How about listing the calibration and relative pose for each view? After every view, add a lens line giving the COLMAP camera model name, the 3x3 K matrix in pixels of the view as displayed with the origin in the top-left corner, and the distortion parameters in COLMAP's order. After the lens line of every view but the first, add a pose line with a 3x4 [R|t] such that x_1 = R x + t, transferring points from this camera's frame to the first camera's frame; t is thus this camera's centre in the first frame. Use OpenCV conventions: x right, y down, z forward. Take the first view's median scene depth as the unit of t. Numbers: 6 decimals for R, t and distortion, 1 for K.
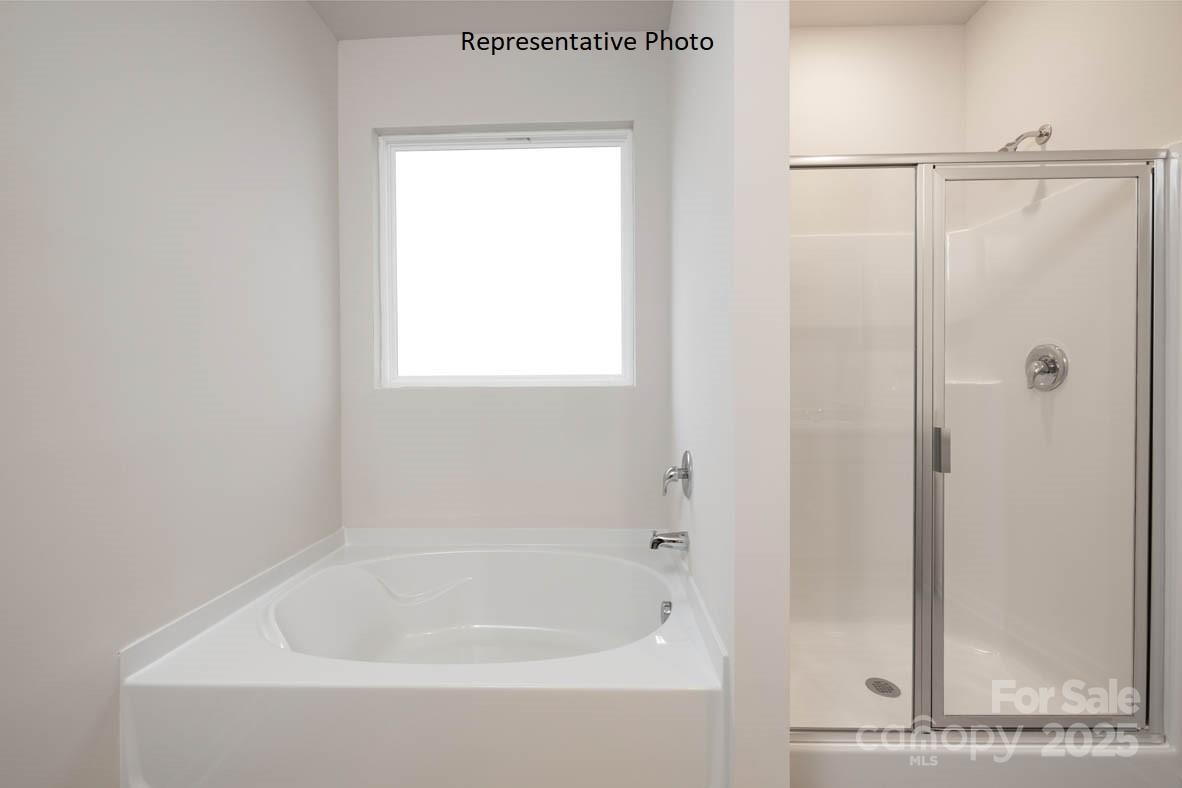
lens RADIAL K [[497.2, 0, 590.9], [0, 497.2, 391.1], [0, 0, 1]] dist [-0.004526, 0.001107]
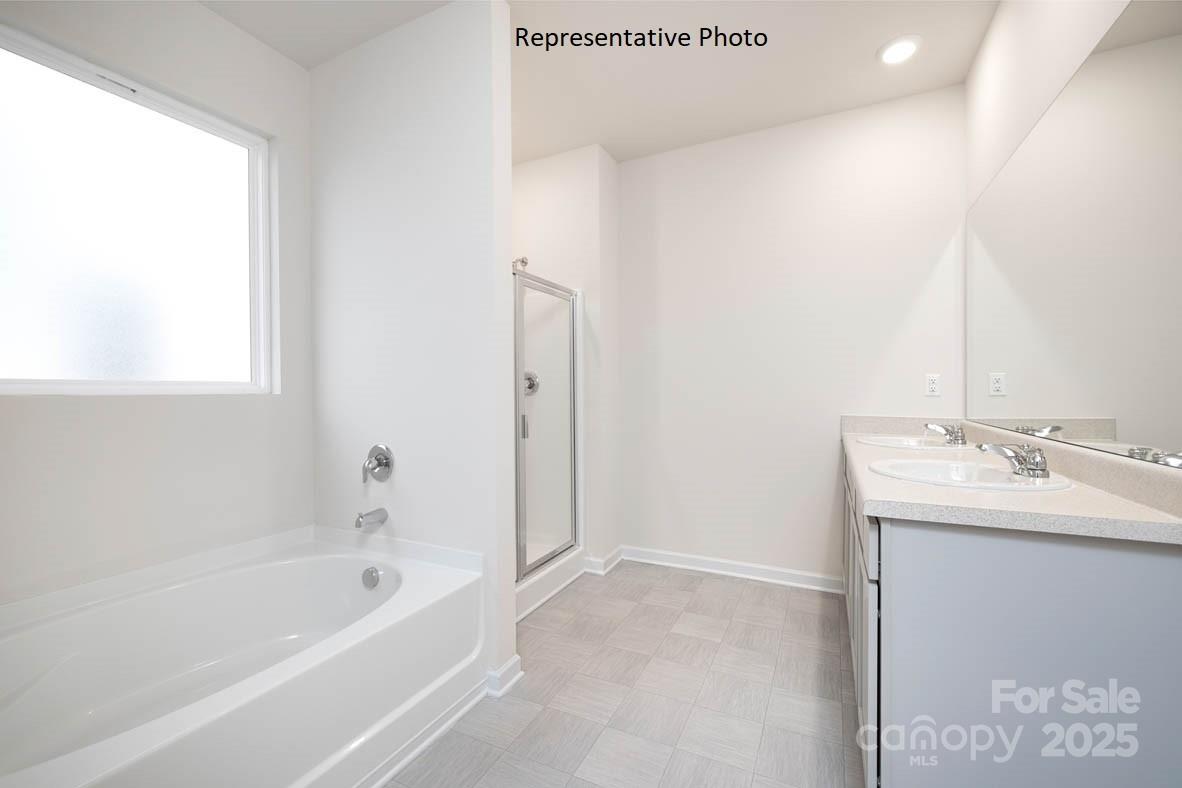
lens RADIAL K [[497.2, 0, 588.1], [0, 497.2, 393.7], [0, 0, 1]] dist [-0.004526, 0.001107]
pose [[0.411825, 0.002927, 0.911258, -0.743555], [0.018705, 0.999757, -0.011664, 0.017566], [-0.911071, 0.021849, 0.411670, -0.005972]]
